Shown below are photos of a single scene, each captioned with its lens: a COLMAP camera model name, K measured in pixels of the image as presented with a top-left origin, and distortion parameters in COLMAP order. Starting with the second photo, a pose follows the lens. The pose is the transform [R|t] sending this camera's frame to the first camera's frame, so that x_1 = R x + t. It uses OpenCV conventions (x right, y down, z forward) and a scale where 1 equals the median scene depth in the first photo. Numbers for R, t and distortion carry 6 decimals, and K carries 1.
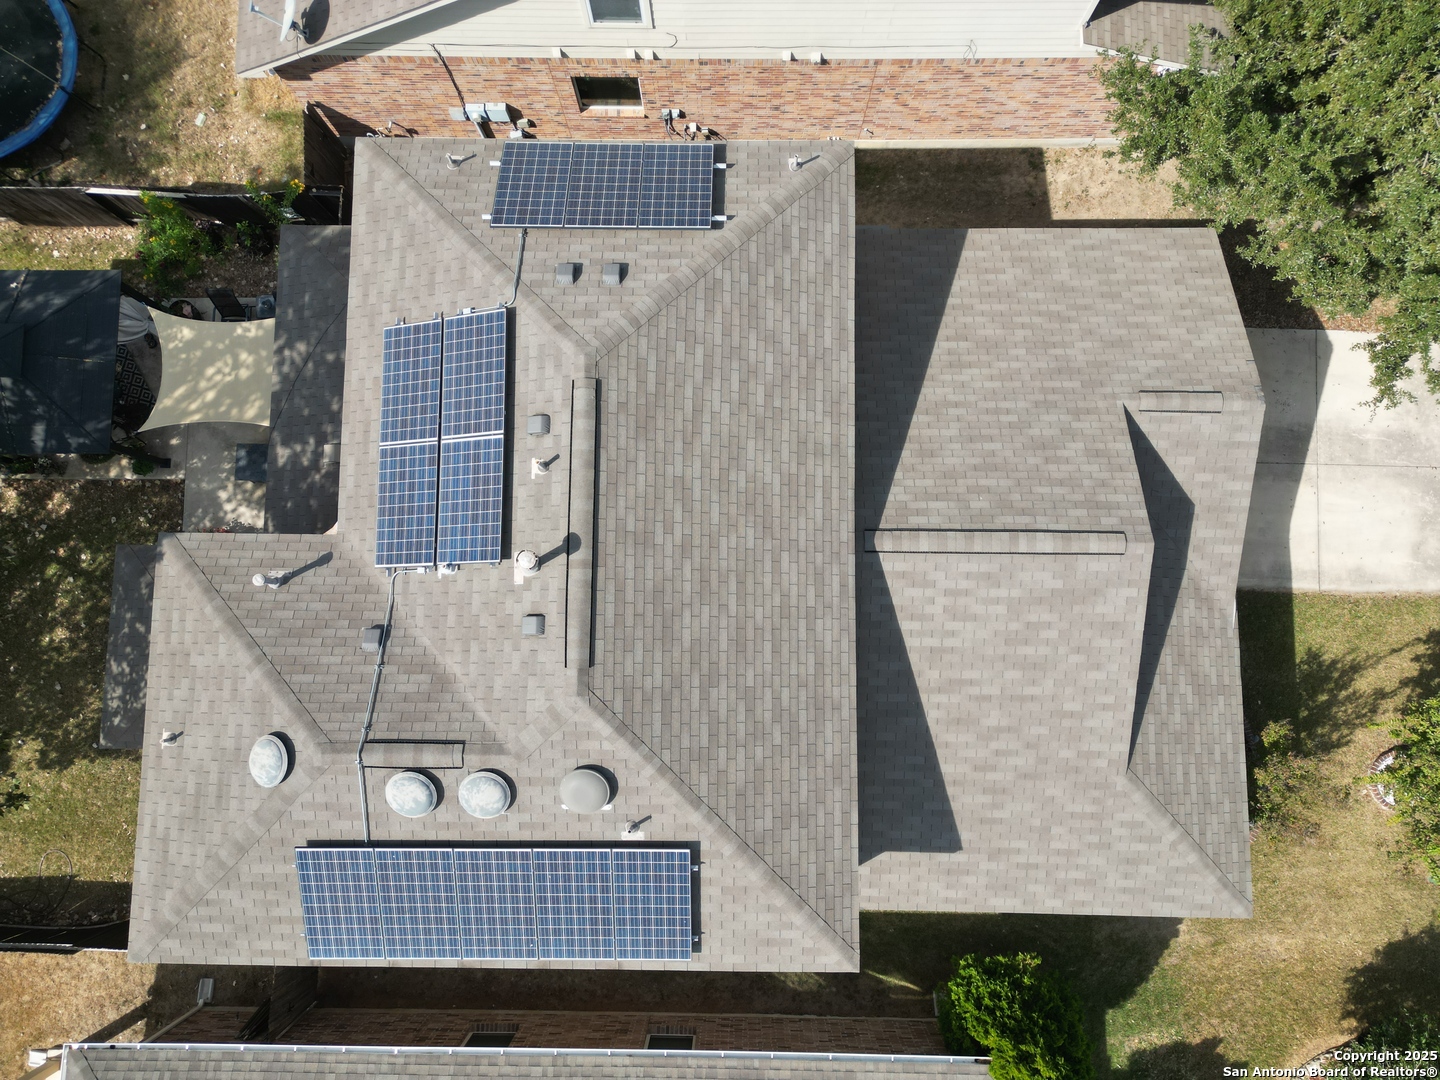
lens RADIAL K [[1002.6, 0, 720.0], [0, 1002.6, 540.0], [0, 0, 1]] dist [0.104412, -0.113800]
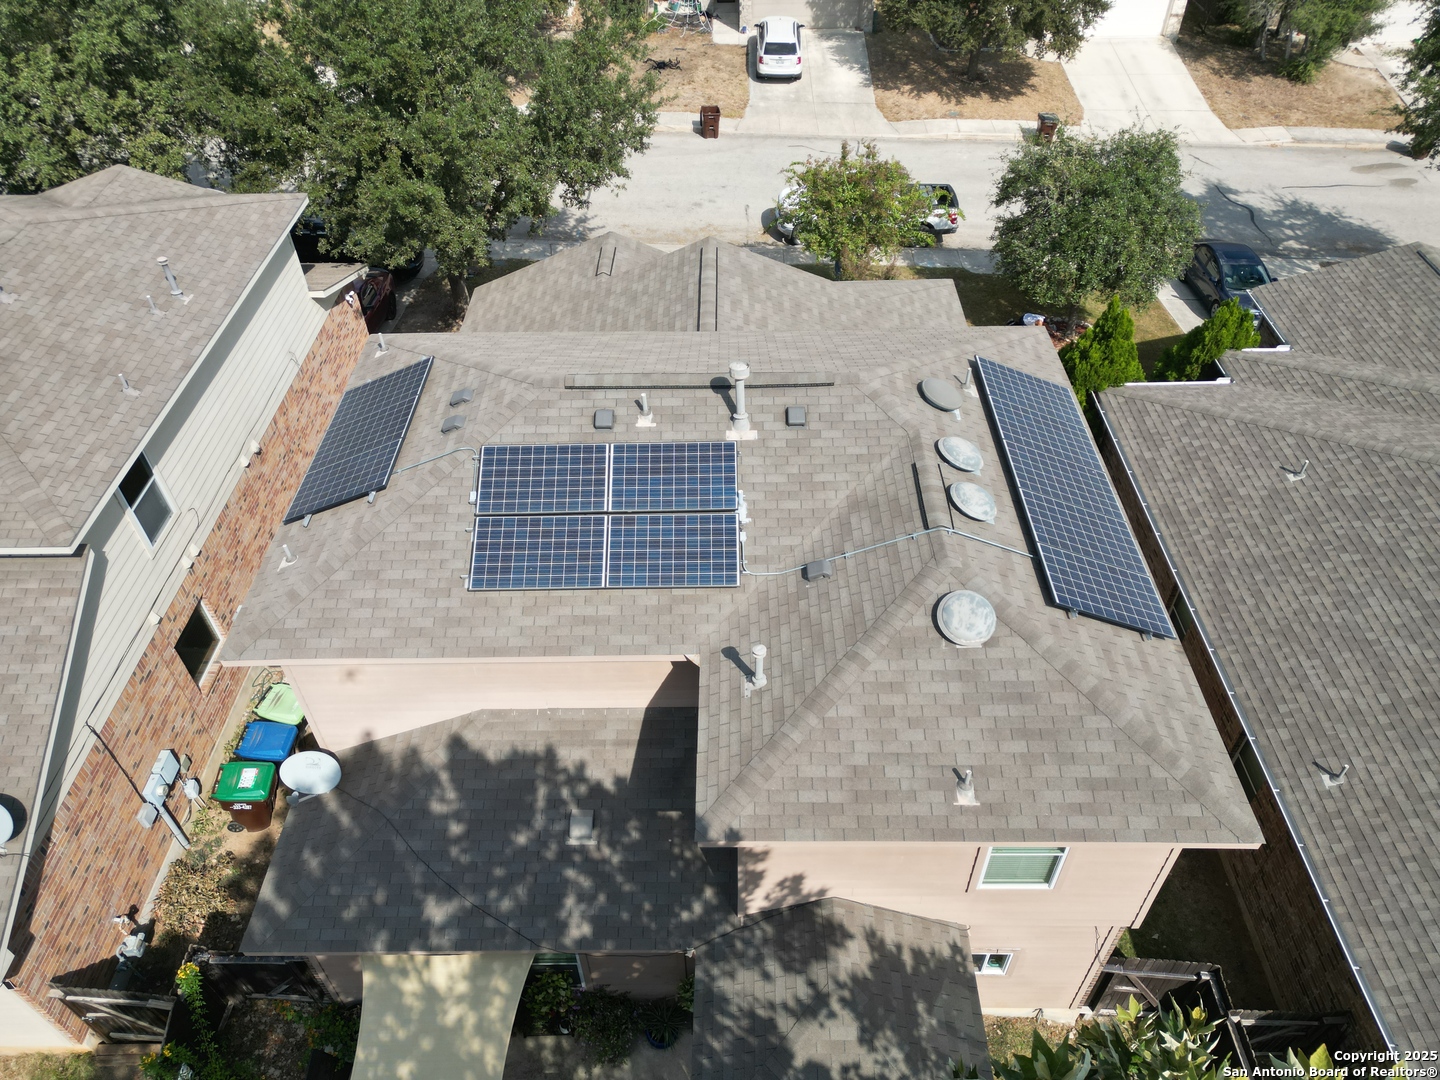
lens RADIAL K [[1002.6, 0, 720.0], [0, 1002.6, 540.0], [0, 0, 1]] dist [0.104412, -0.113800]
pose [[-0.006714, -0.682571, 0.730788, -0.977616], [0.995774, 0.062371, 0.067404, -0.054757], [-0.091588, 0.728153, 0.679268, 0.358806]]
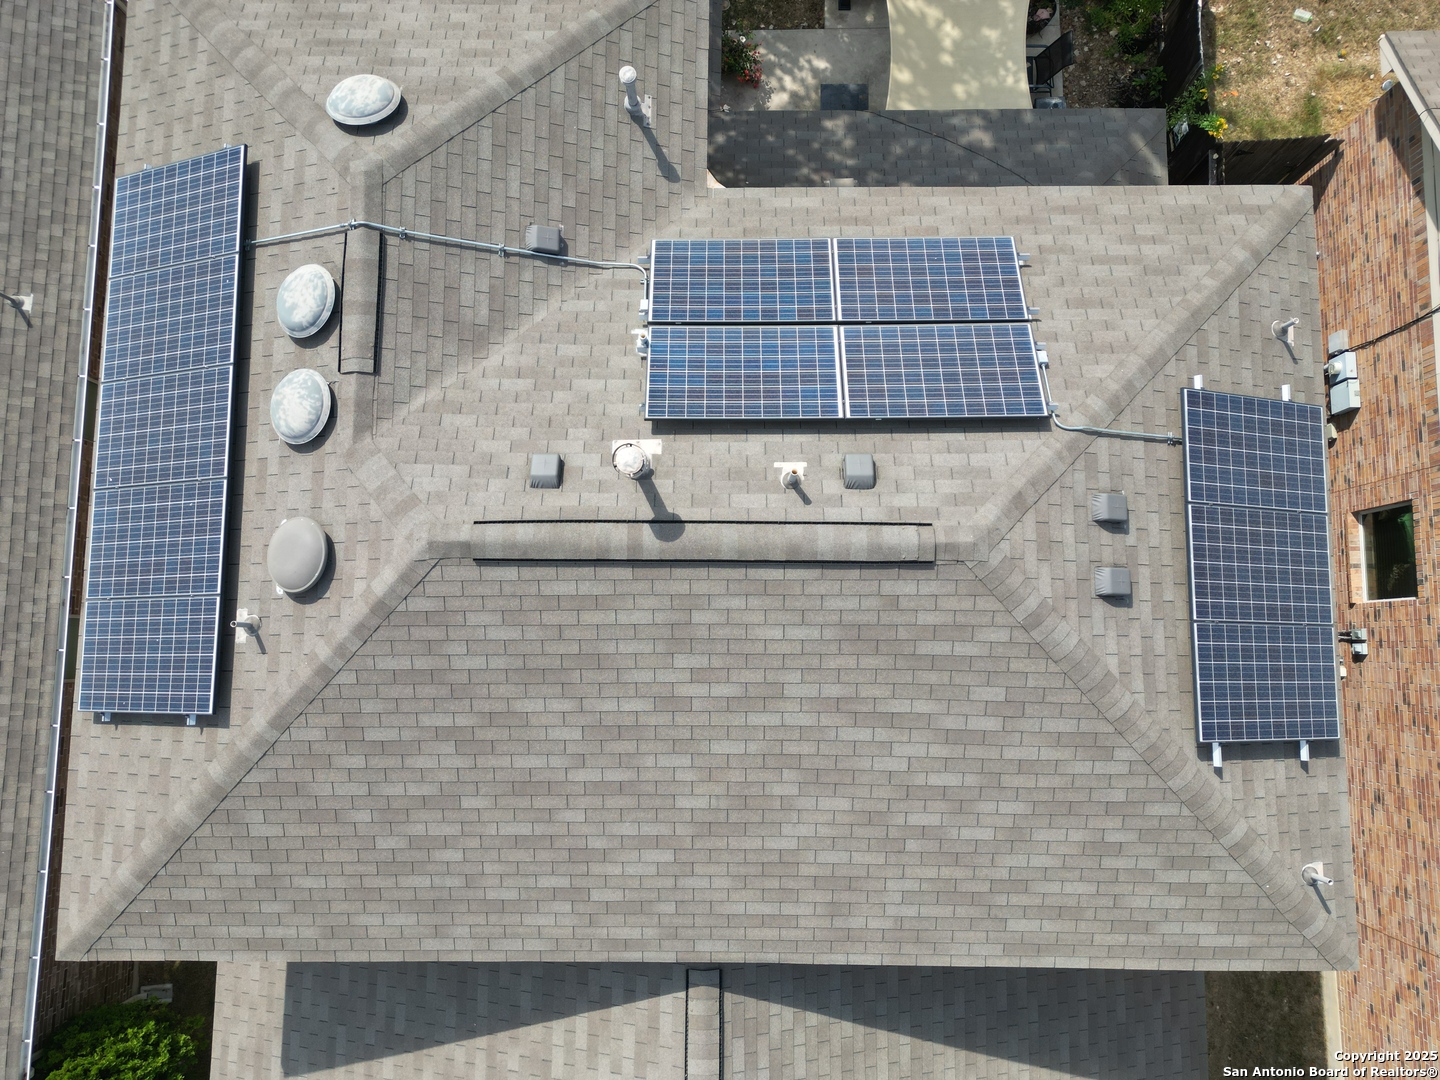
lens RADIAL K [[1002.6, 0, 720.0], [0, 1002.6, 540.0], [0, 0, 1]] dist [0.104412, -0.113800]
pose [[0.004163, 0.995594, -0.093680, -0.074234], [-0.993042, 0.015141, 0.116781, -0.095929], [0.117685, 0.092542, 0.988730, 0.348753]]
